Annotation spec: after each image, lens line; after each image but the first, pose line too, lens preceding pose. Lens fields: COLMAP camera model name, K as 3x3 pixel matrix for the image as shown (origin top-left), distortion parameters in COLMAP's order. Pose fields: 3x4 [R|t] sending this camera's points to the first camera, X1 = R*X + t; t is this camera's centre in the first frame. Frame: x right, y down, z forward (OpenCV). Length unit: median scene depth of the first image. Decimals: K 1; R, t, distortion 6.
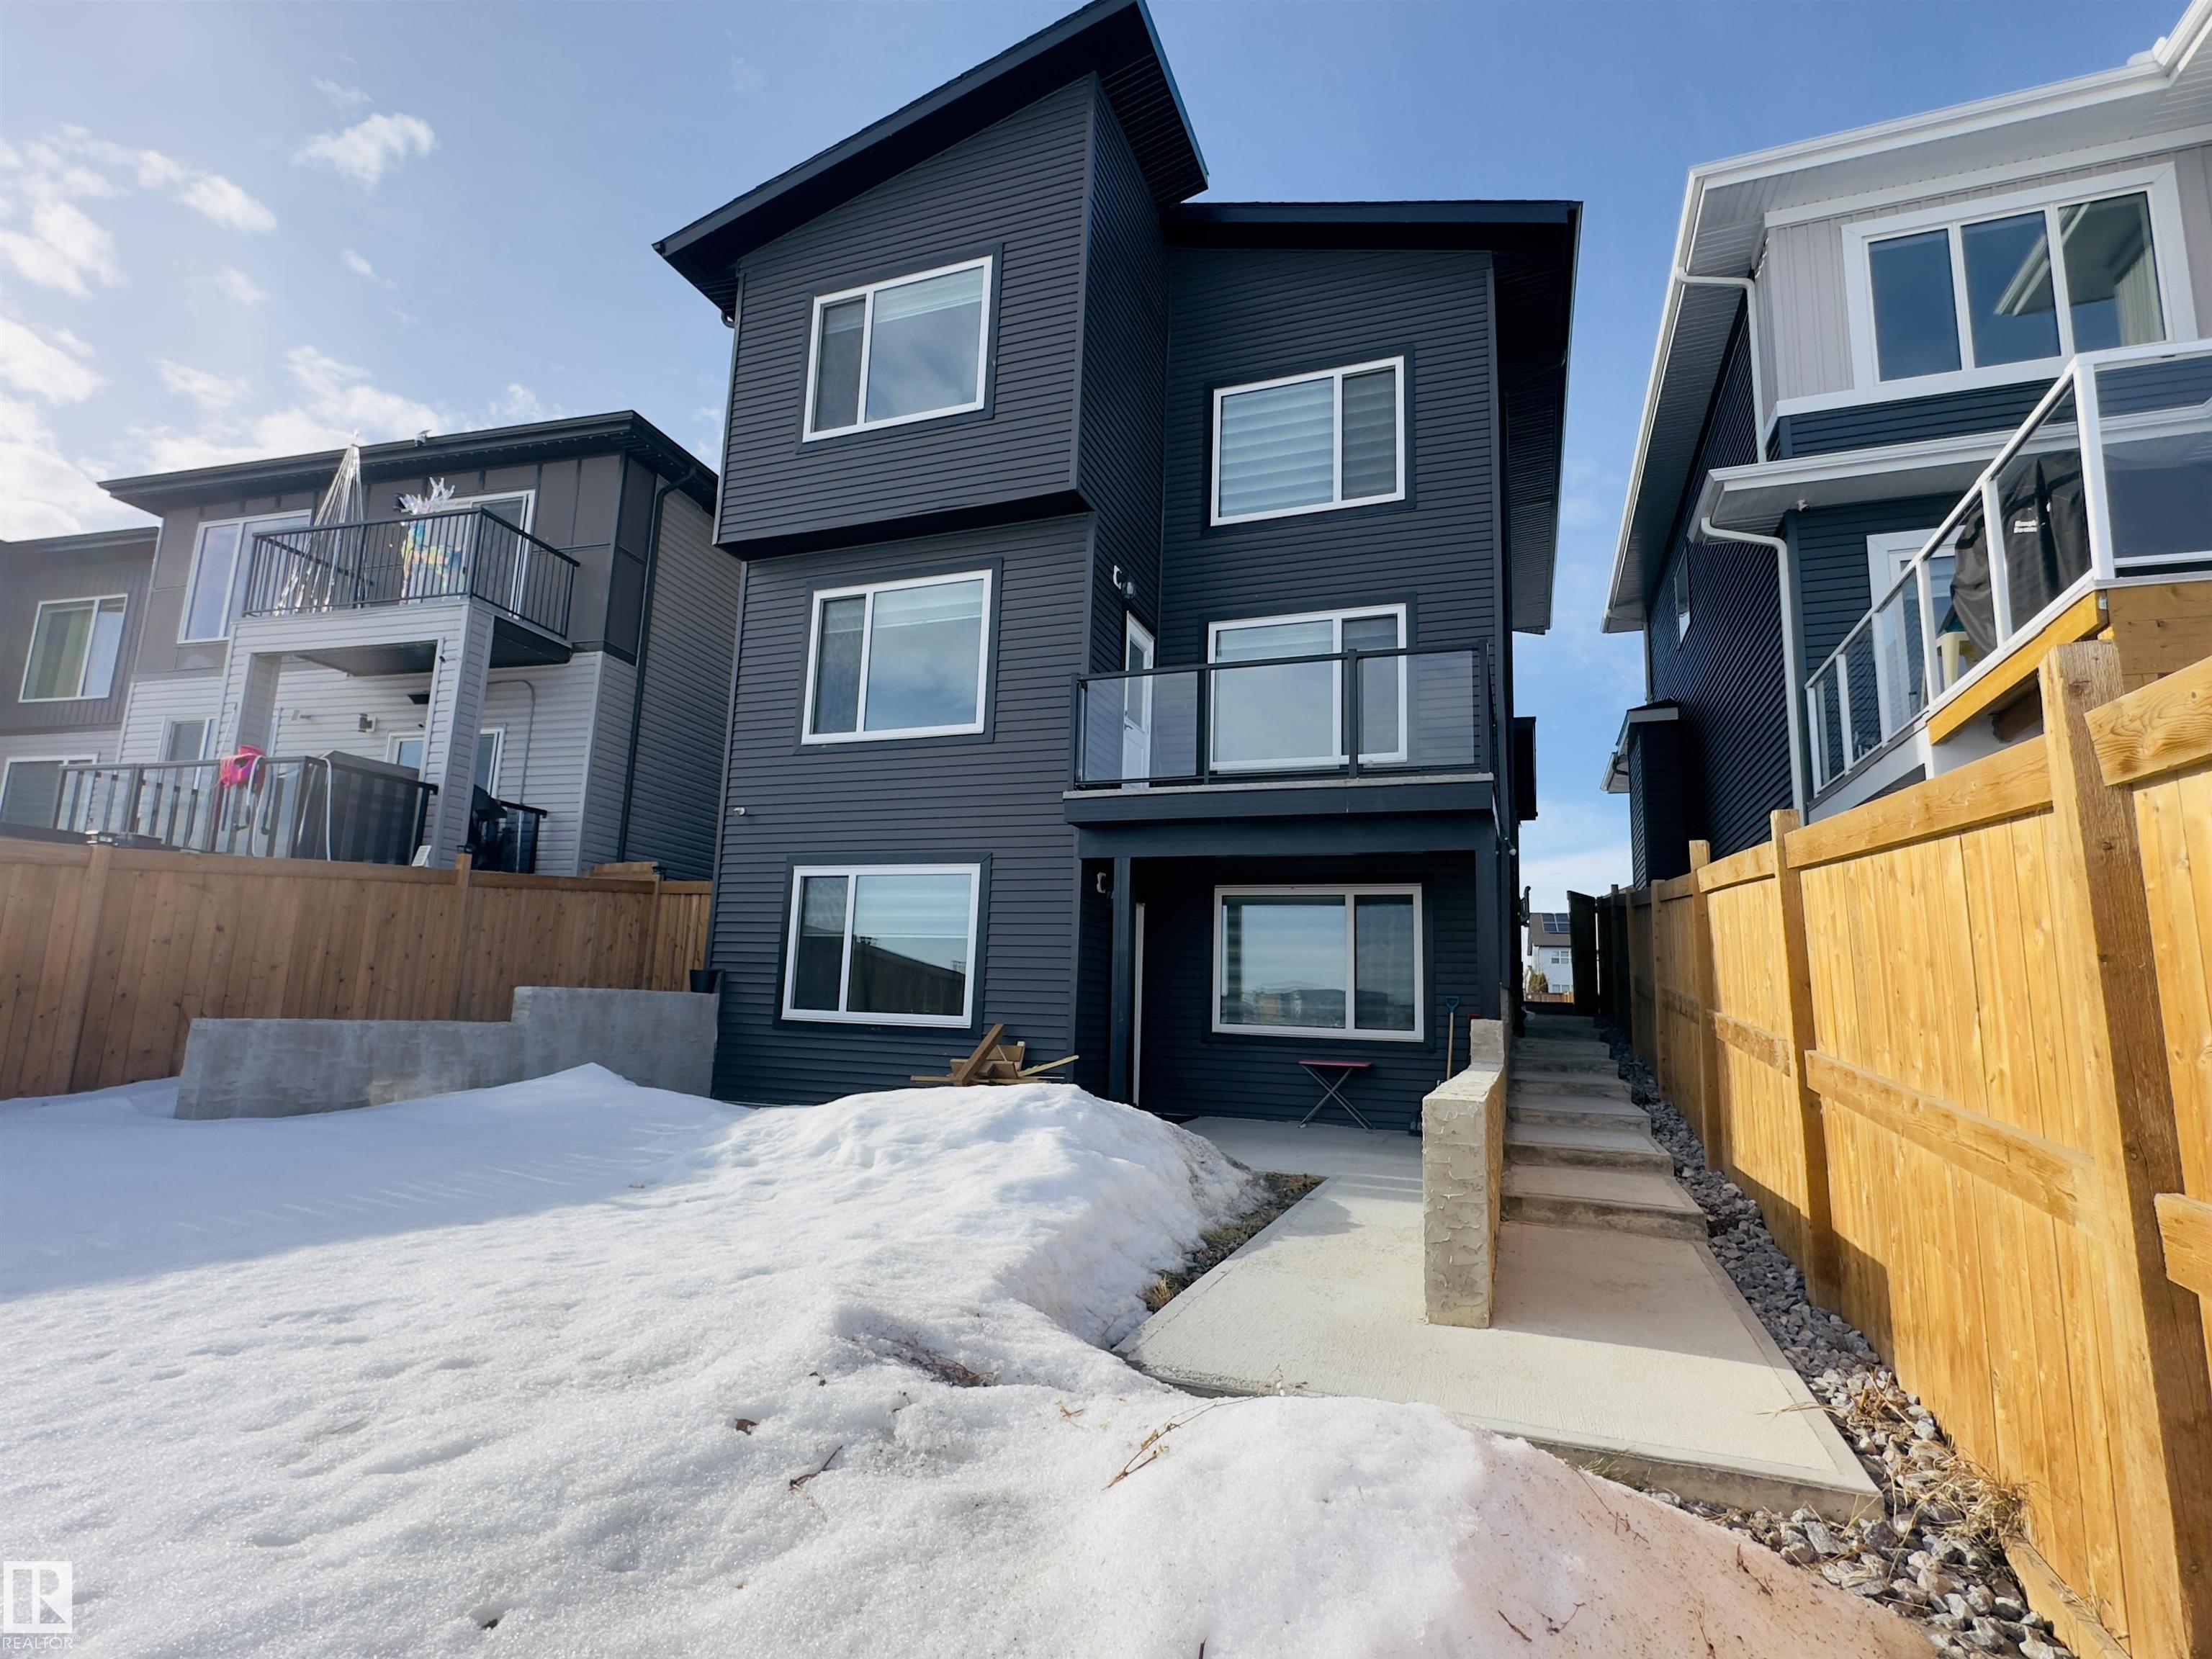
lens RADIAL K [[1073.2, 0, 1105.1], [0, 1073.2, 826.5], [0, 0, 1]] dist [0.004220, -0.000117]
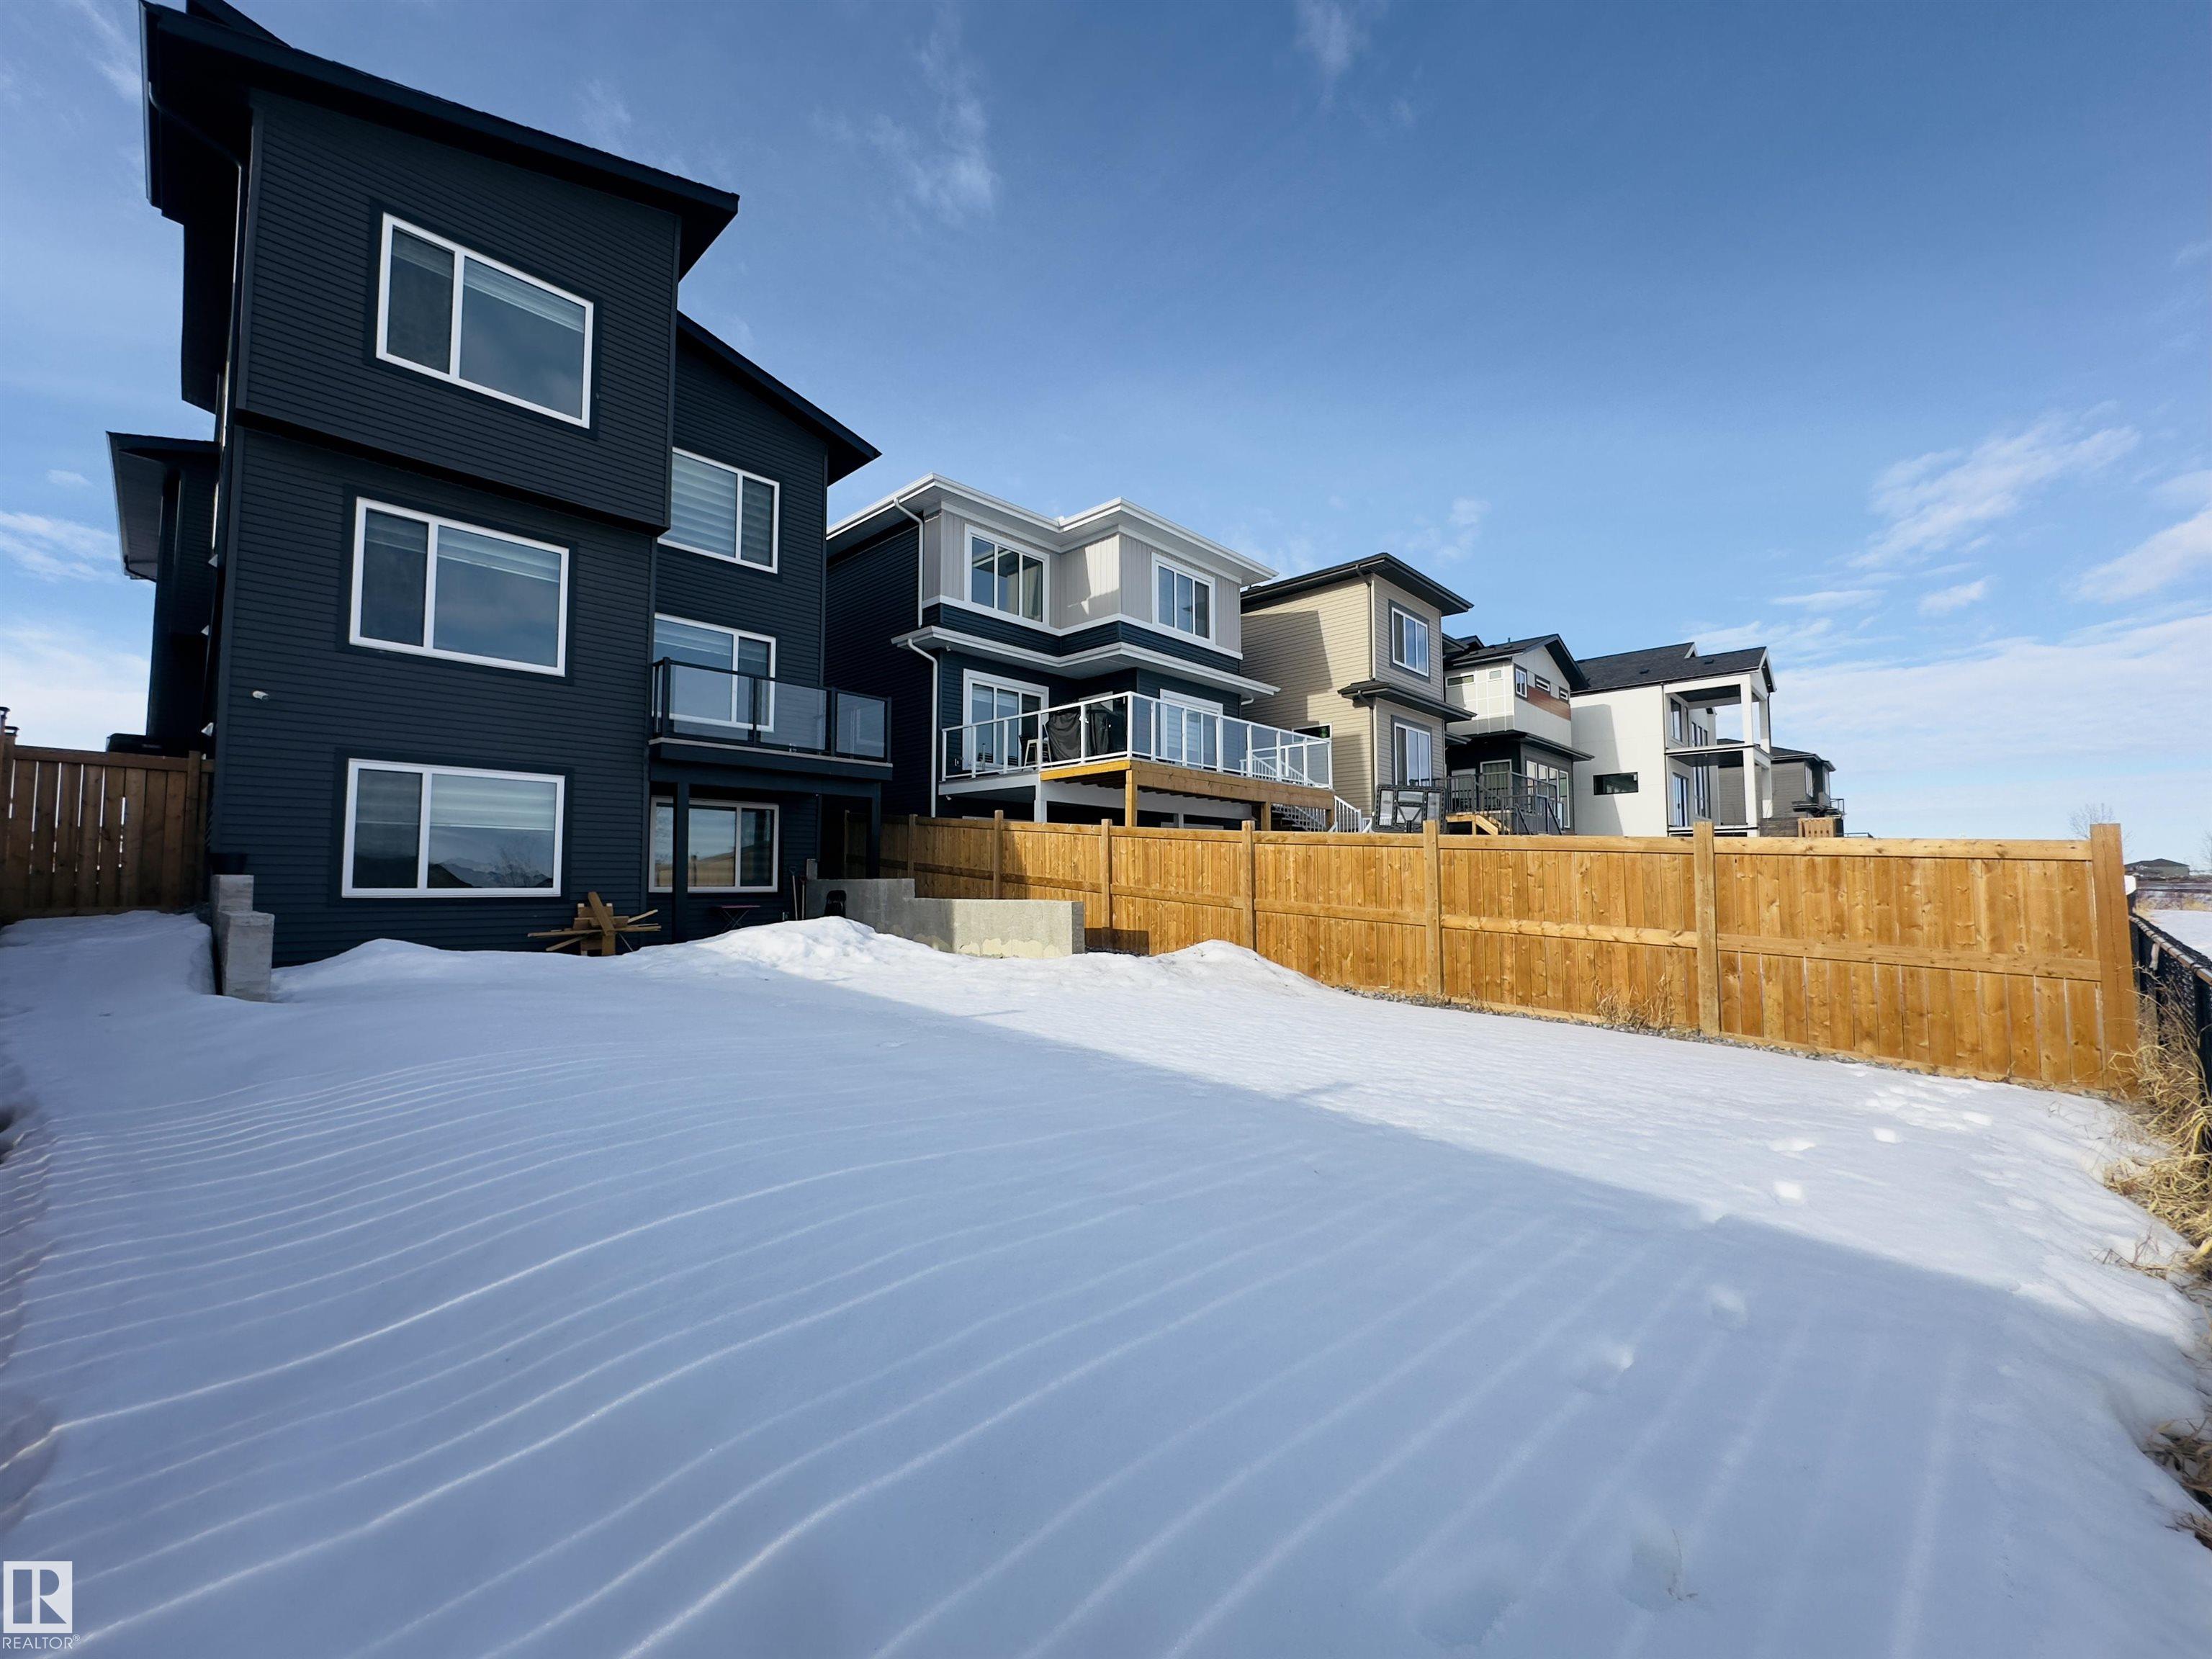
lens RADIAL K [[882.5, 0, 1101.9], [0, 882.5, 834.3], [0, 0, 1]] dist [-0.002796, 0.000196]
pose [[0.380888, 0.015542, 0.924491, -0.792257], [-0.137911, 0.989629, 0.040182, -0.027216], [-0.914278, -0.142803, 0.379081, -0.043693]]
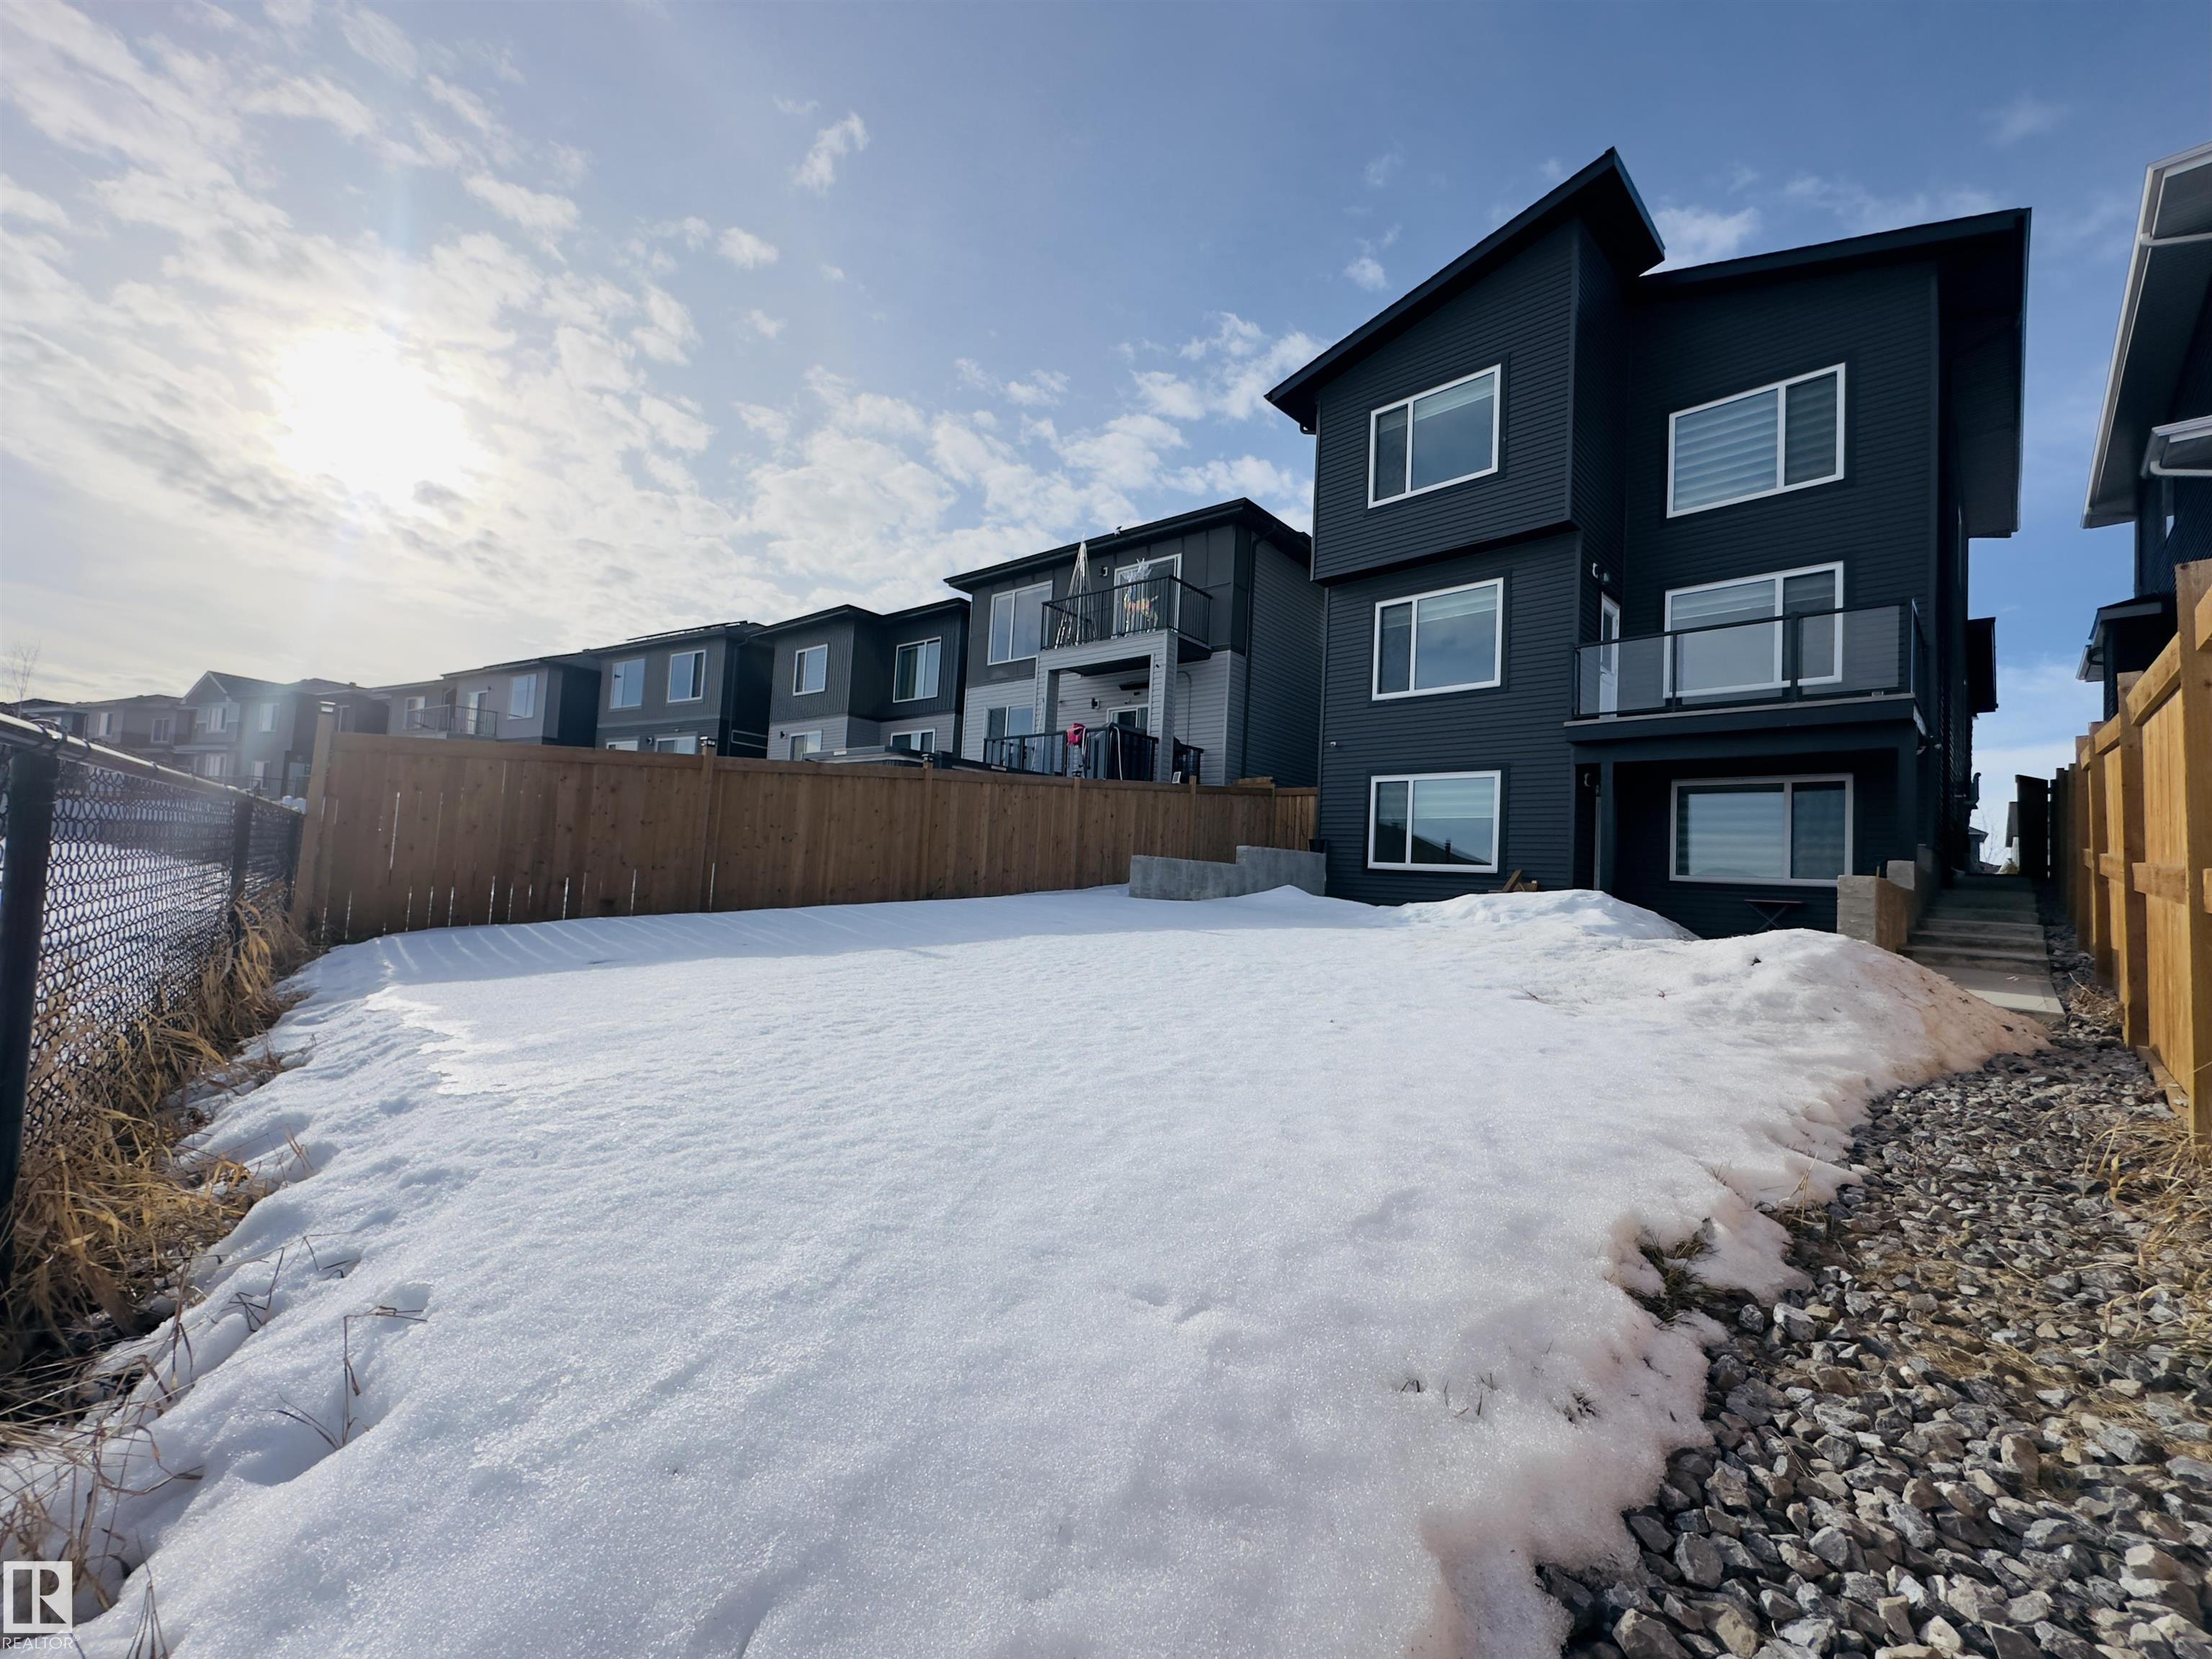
lens RADIAL K [[882.5, 0, 1102.6], [0, 882.5, 830.8], [0, 0, 1]] dist [-0.002796, 0.000196]
pose [[0.909086, -0.009355, -0.416504, -0.098434], [0.049872, 0.995002, 0.086505, -0.016478], [0.413613, -0.099412, 0.905009, -0.383497]]
